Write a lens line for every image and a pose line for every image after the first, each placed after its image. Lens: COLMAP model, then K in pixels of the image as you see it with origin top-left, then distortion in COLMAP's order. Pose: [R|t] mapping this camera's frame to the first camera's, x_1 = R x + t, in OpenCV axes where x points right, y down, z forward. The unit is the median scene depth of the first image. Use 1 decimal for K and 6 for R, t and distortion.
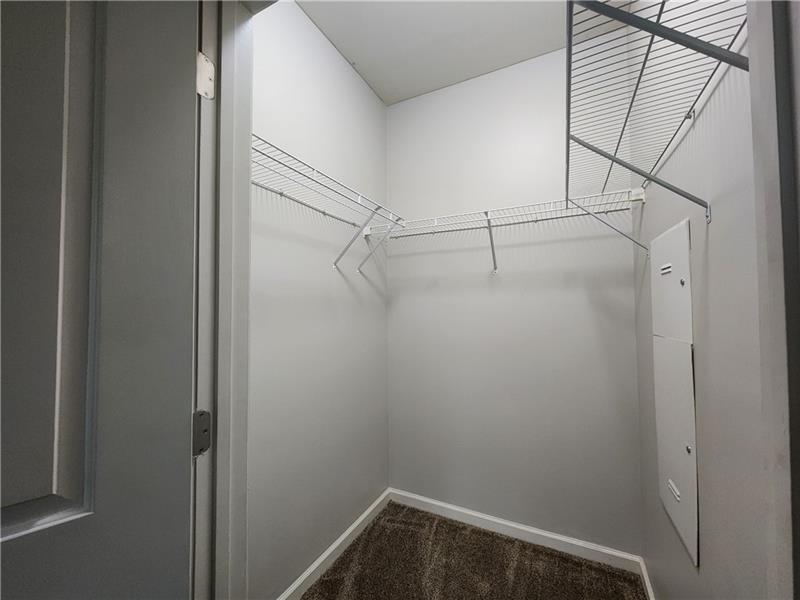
lens RADIAL K [[326.8, 0, 400.0], [0, 326.8, 300.0], [0, 0, 1]] dist [-0.003540, -0.000123]
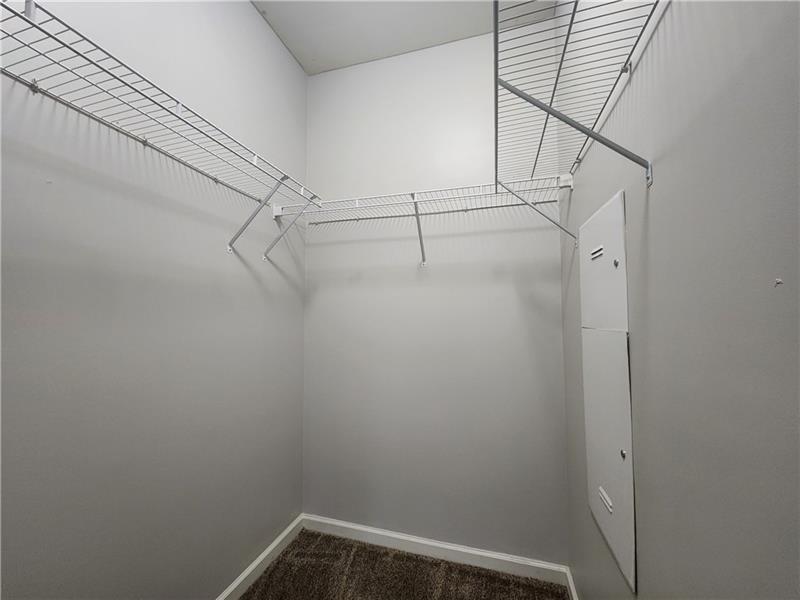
lens RADIAL K [[326.8, 0, 400.0], [0, 326.8, 300.0], [0, 0, 1]] dist [-0.003540, -0.000123]
pose [[0.983617, 0.016711, 0.179495, 0.072027], [-0.012864, 0.999662, -0.022575, 0.039714], [-0.179811, 0.019896, 0.983500, 0.128383]]
